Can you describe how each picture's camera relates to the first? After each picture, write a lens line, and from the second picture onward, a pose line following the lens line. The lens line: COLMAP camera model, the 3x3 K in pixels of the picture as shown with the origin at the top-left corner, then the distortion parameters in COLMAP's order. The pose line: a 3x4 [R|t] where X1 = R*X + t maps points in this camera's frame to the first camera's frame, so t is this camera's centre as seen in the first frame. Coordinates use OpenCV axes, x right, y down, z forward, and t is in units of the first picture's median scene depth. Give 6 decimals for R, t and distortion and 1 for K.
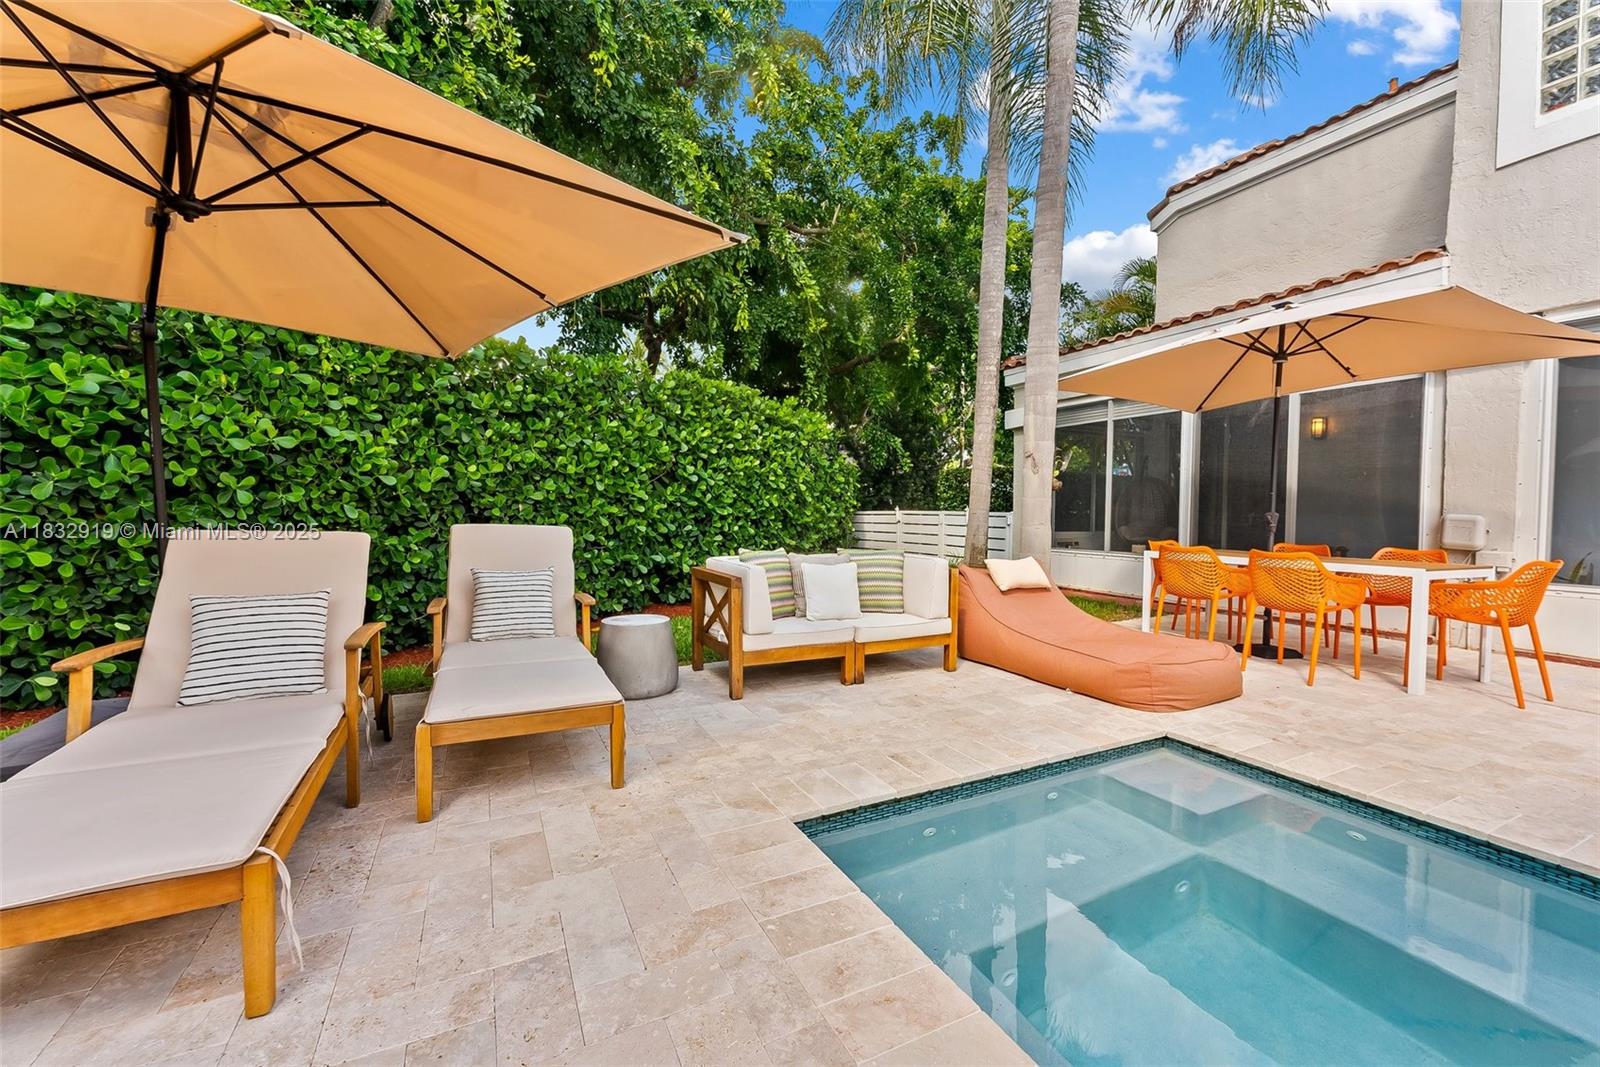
lens RADIAL K [[657.9, 0, 811.4], [0, 657.9, 522.7], [0, 0, 1]] dist [-0.001604, 0.000272]
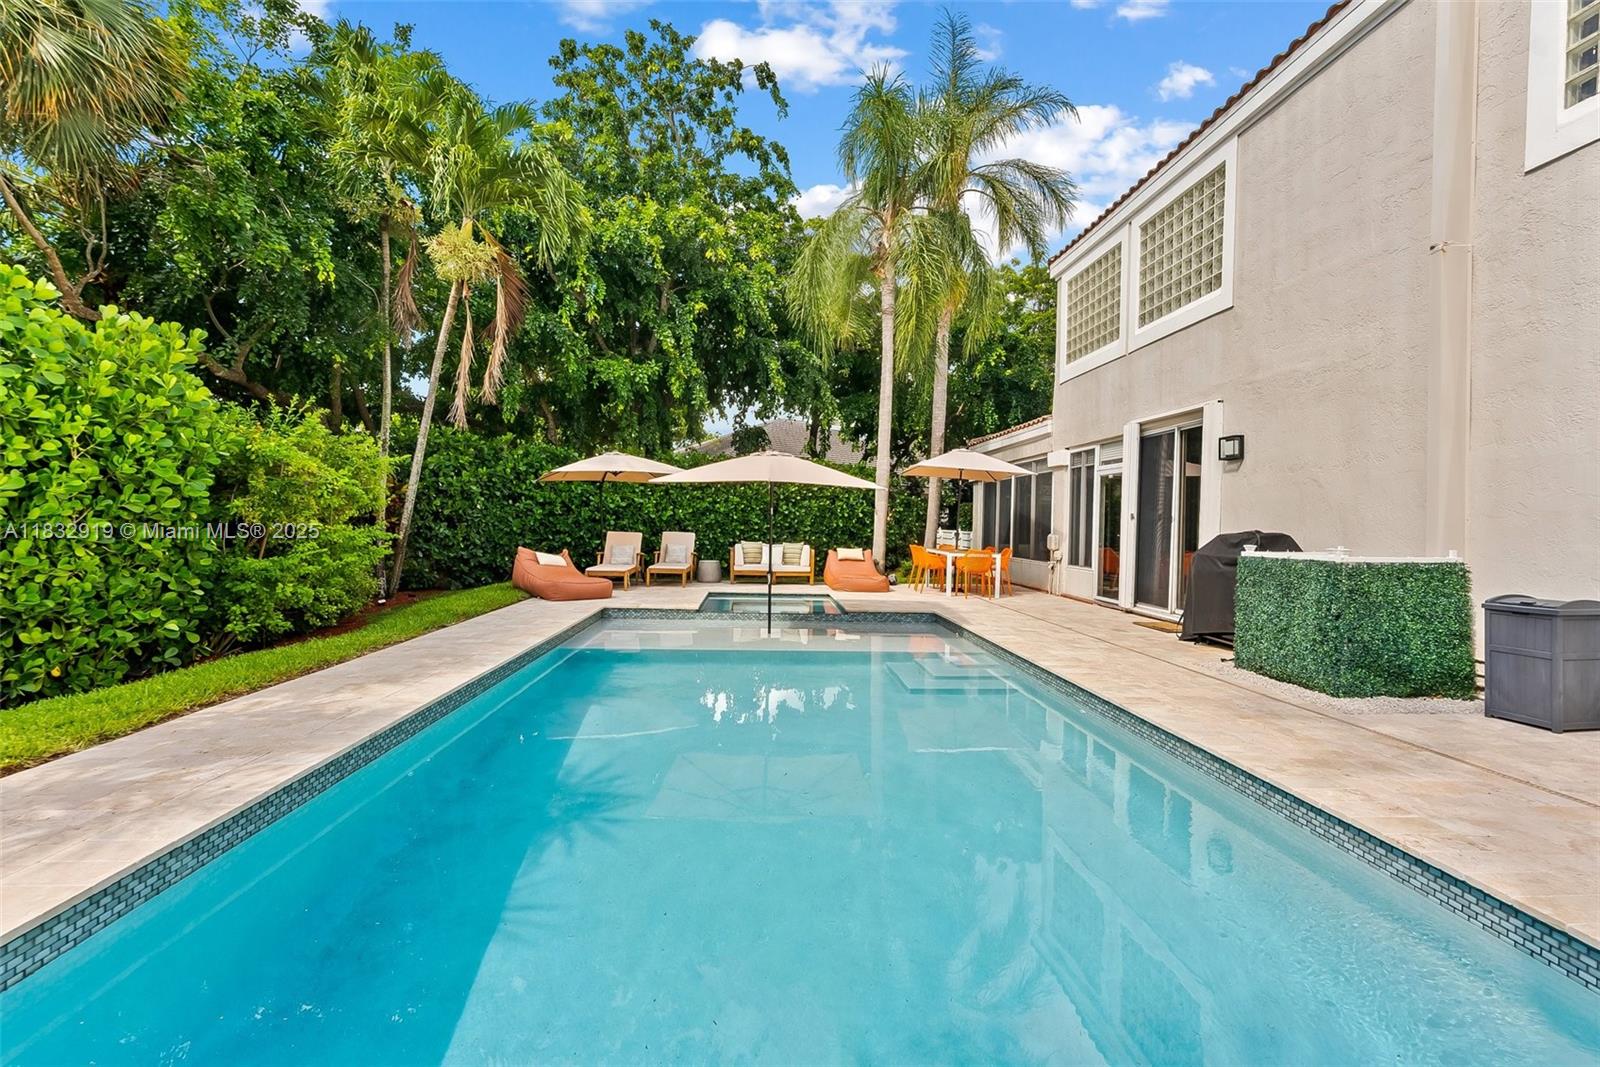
lens RADIAL K [[721.5, 0, 807.0], [0, 721.5, 529.2], [0, 0, 1]] dist [-0.002244, 0.001497]
pose [[0.920848, 0.012238, -0.389730, 1.051218], [-0.017951, 0.999778, -0.011021, 0.011653], [0.389508, 0.017145, 0.920863, -1.423759]]
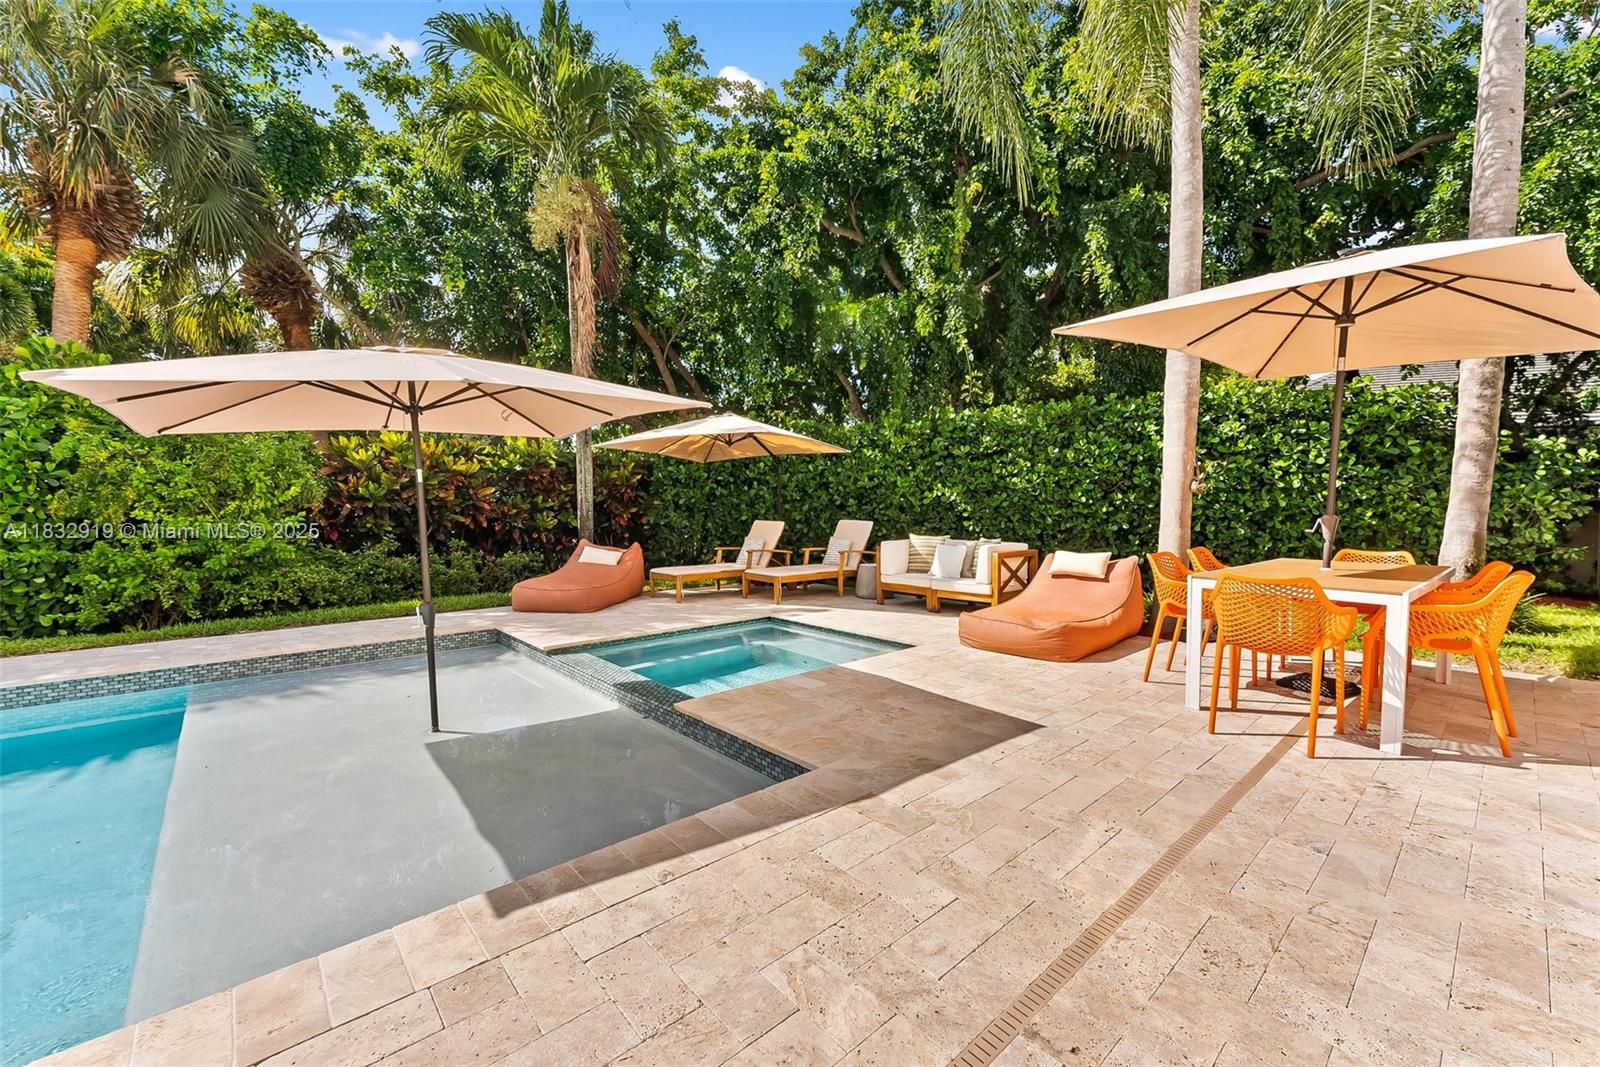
lens RADIAL K [[657.9, 0, 796.7], [0, 657.9, 523.5], [0, 0, 1]] dist [-0.001604, 0.000272]
pose [[0.252759, 0.012213, -0.967452, 1.144564], [-0.008924, 0.999907, 0.010291, -0.005264], [0.967488, 0.006032, 0.252844, 0.136606]]
